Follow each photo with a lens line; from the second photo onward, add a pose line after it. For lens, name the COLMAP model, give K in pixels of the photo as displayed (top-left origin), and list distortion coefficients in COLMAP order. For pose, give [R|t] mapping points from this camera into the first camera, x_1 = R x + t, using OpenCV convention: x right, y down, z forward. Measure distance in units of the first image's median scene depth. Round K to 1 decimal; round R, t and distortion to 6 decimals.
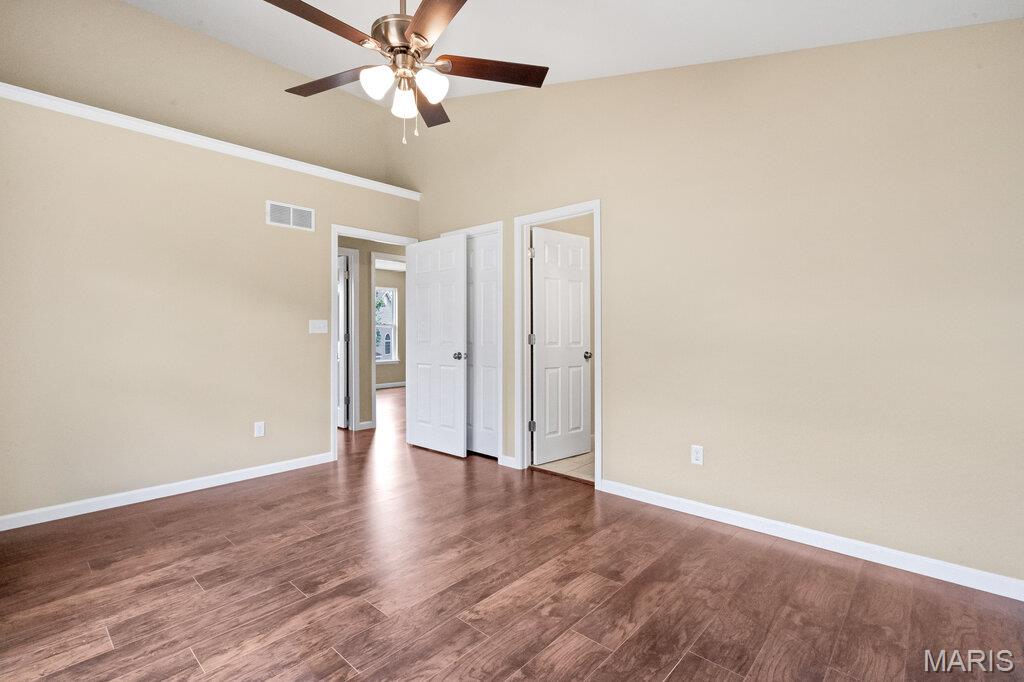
lens RADIAL K [[467.0, 0, 506.1], [0, 467.0, 337.4], [0, 0, 1]] dist [-0.000819, -0.001003]
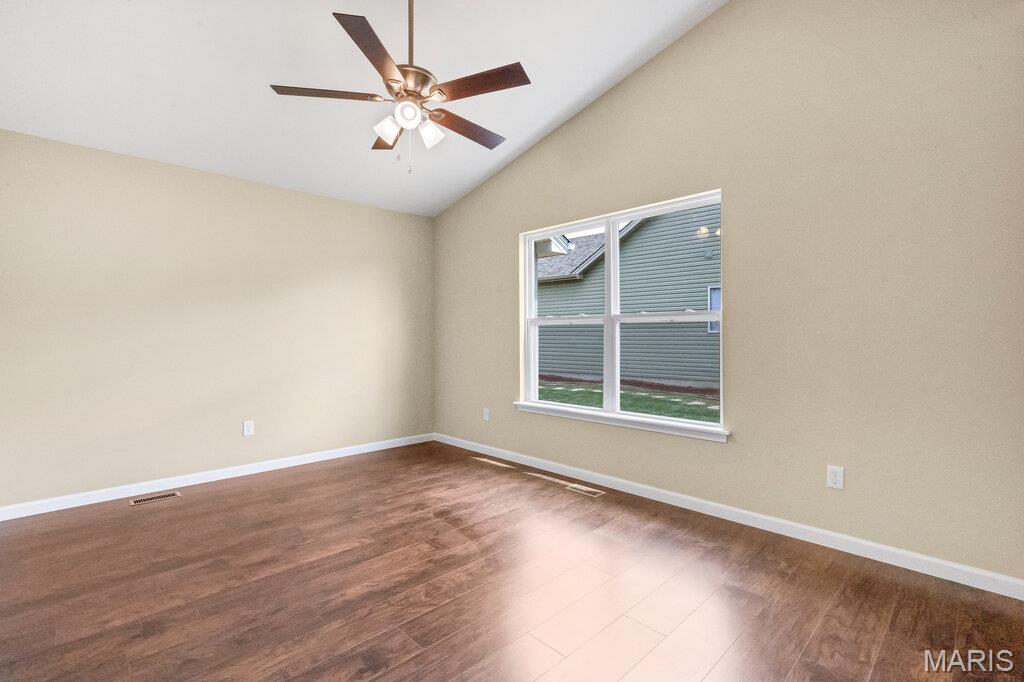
lens RADIAL K [[467.0, 0, 511.0], [0, 467.0, 335.9], [0, 0, 1]] dist [-0.000819, -0.001003]
pose [[-0.998669, 0.004468, 0.051379, -0.479308], [0.005300, 0.999857, 0.016073, -0.027247], [-0.051299, 0.016324, -0.998550, 1.931652]]
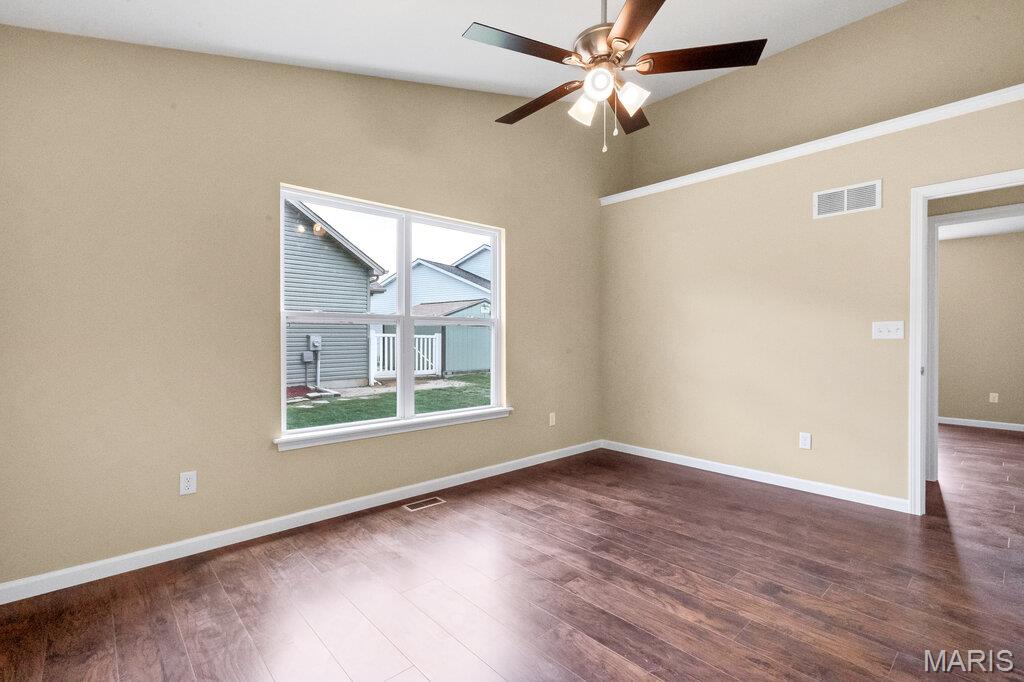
lens RADIAL K [[467.0, 0, 513.0], [0, 467.0, 340.4], [0, 0, 1]] dist [-0.000819, -0.001003]
pose [[-0.078846, 0.006356, -0.996867, 0.726897], [-0.013235, 0.999885, 0.007422, -0.005978], [0.996799, 0.013779, -0.078753, 0.788893]]
